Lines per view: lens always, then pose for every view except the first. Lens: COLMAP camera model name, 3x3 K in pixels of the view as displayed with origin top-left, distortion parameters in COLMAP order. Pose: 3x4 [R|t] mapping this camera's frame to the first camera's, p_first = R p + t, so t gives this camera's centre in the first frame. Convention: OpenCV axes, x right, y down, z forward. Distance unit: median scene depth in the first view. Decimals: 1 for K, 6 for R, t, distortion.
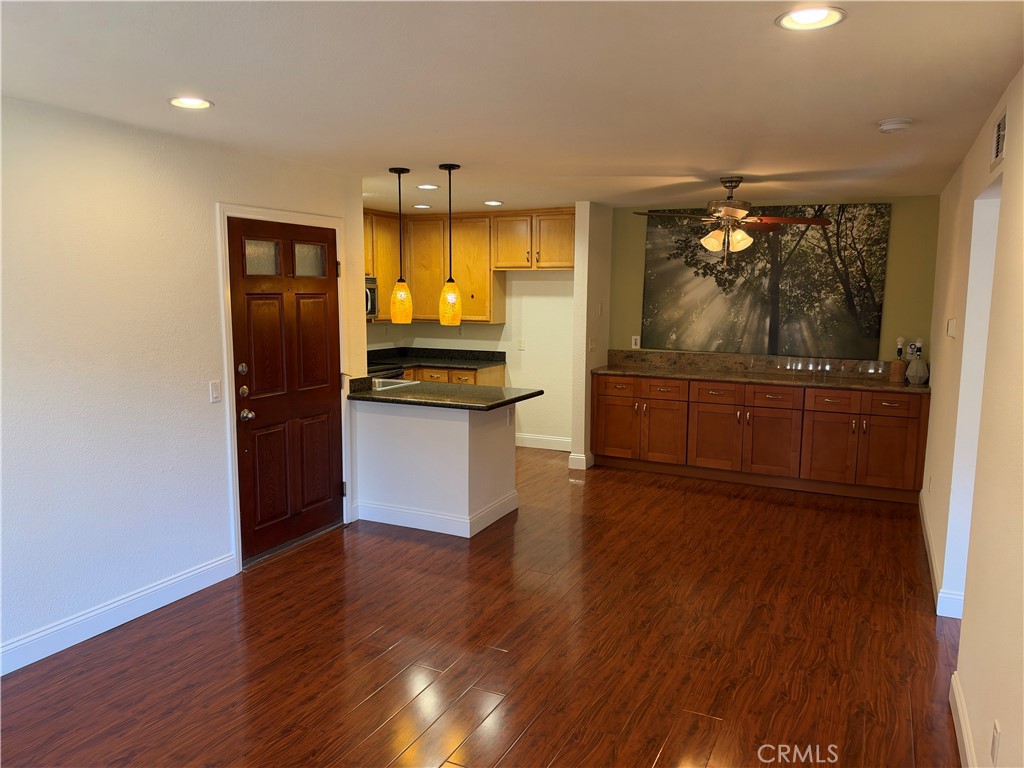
lens RADIAL K [[739.6, 0, 473.3], [0, 739.6, 396.3], [0, 0, 1]] dist [-0.002221, -0.049149]
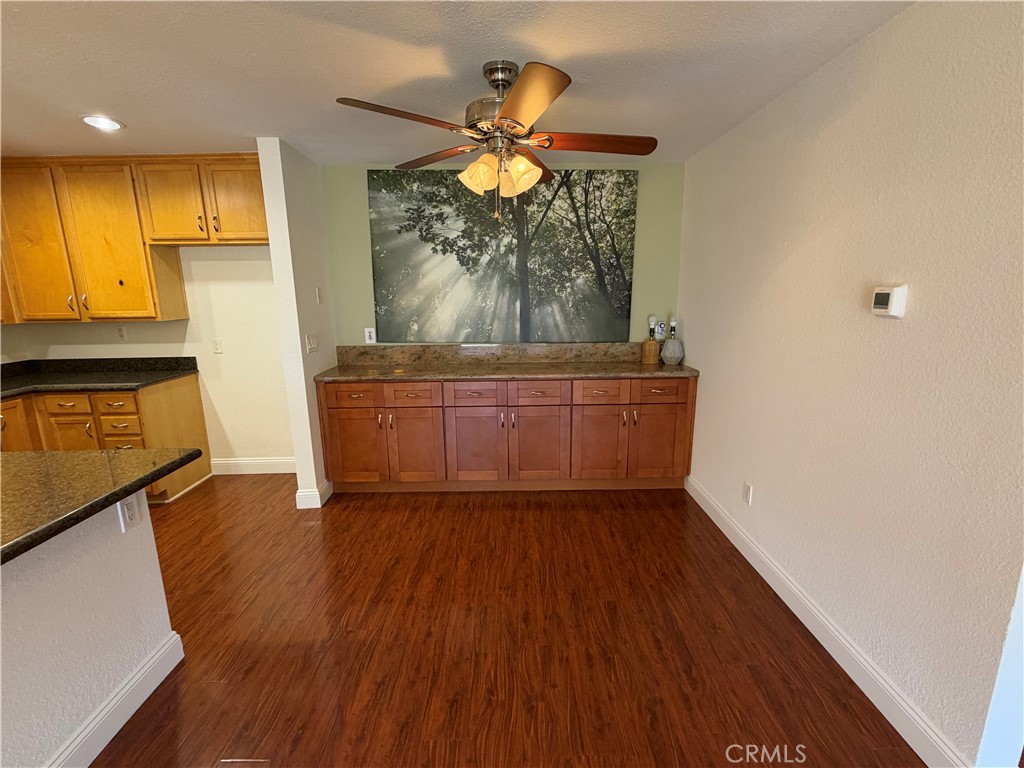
lens RADIAL K [[462.8, 0, 513.5], [0, 462.8, 384.6], [0, 0, 1]] dist [0.003713, 0.001049]
pose [[0.870697, -0.113093, 0.478640, 0.114937], [0.083484, 0.993065, 0.082775, -0.052647], [-0.484682, -0.032113, 0.874101, 0.508570]]
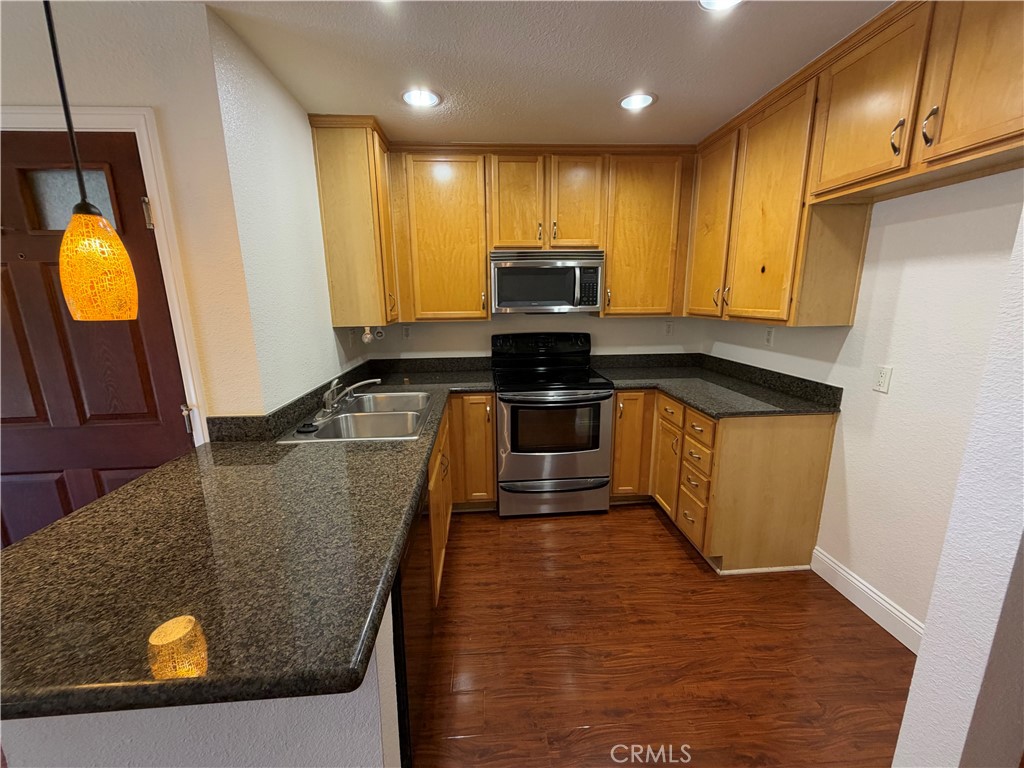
lens RADIAL K [[406.7, 0, 511.0], [0, 406.7, 384.3], [0, 0, 1]] dist [-0.001492, 0.000533]
pose [[0.545014, 0.169630, -0.821088, 0.165788], [-0.104676, 0.985424, 0.134099, -0.089841], [0.831867, 0.012862, 0.554826, 0.818973]]
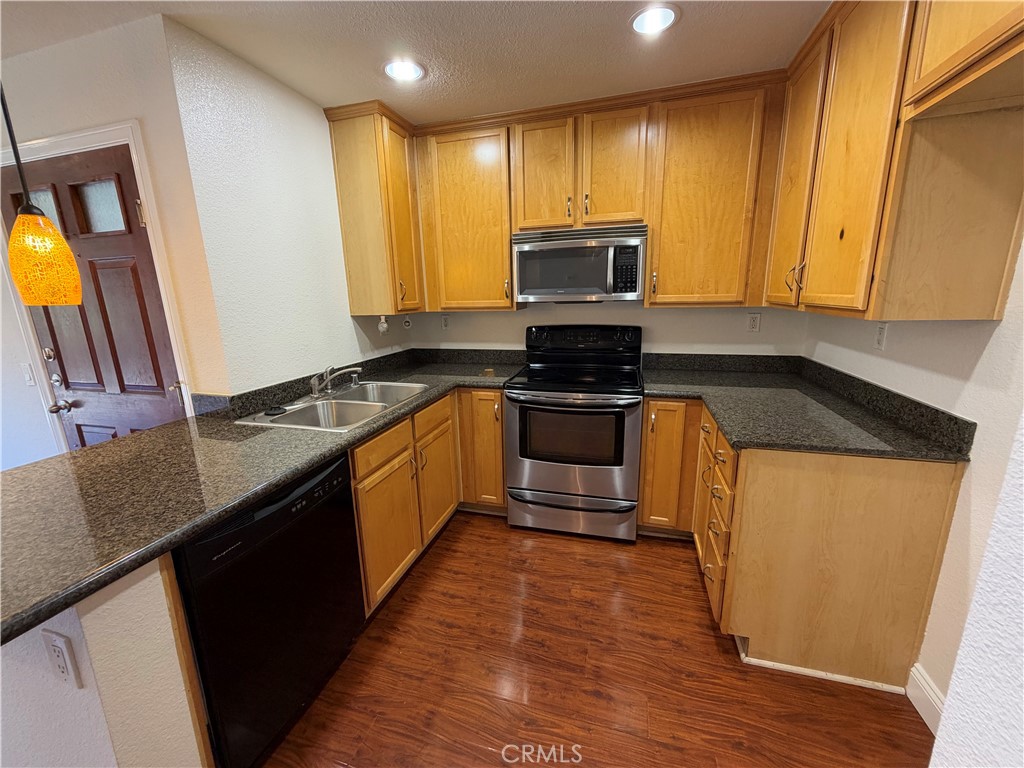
lens RADIAL K [[406.7, 0, 511.4], [0, 406.7, 384.5], [0, 0, 1]] dist [-0.001492, 0.000533]
pose [[0.220609, 0.211930, -0.952059, 0.176995], [-0.111850, 0.975166, 0.191156, -0.101113], [0.968928, 0.064317, 0.238835, 0.944713]]
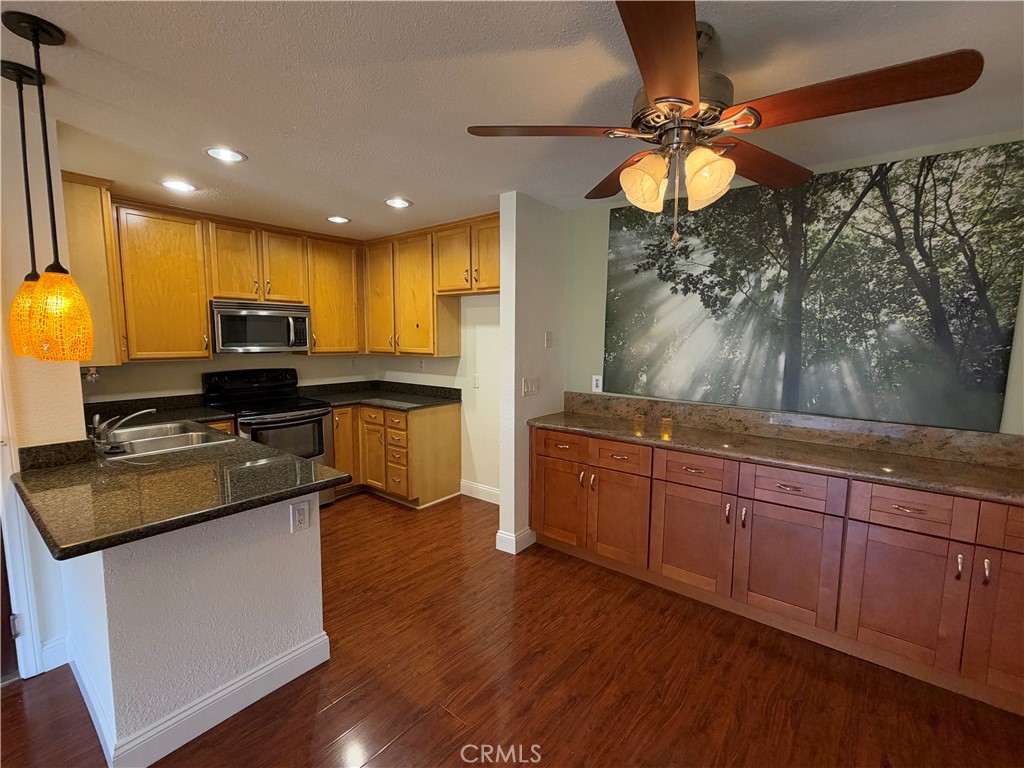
lens RADIAL K [[462.8, 0, 512.2], [0, 462.8, 386.3], [0, 0, 1]] dist [0.003713, 0.001049]
pose [[0.985637, 0.023900, -0.167176, 0.232928], [-0.028963, 0.999191, -0.027912, -0.059526], [0.166374, 0.032353, 0.985532, 0.558324]]
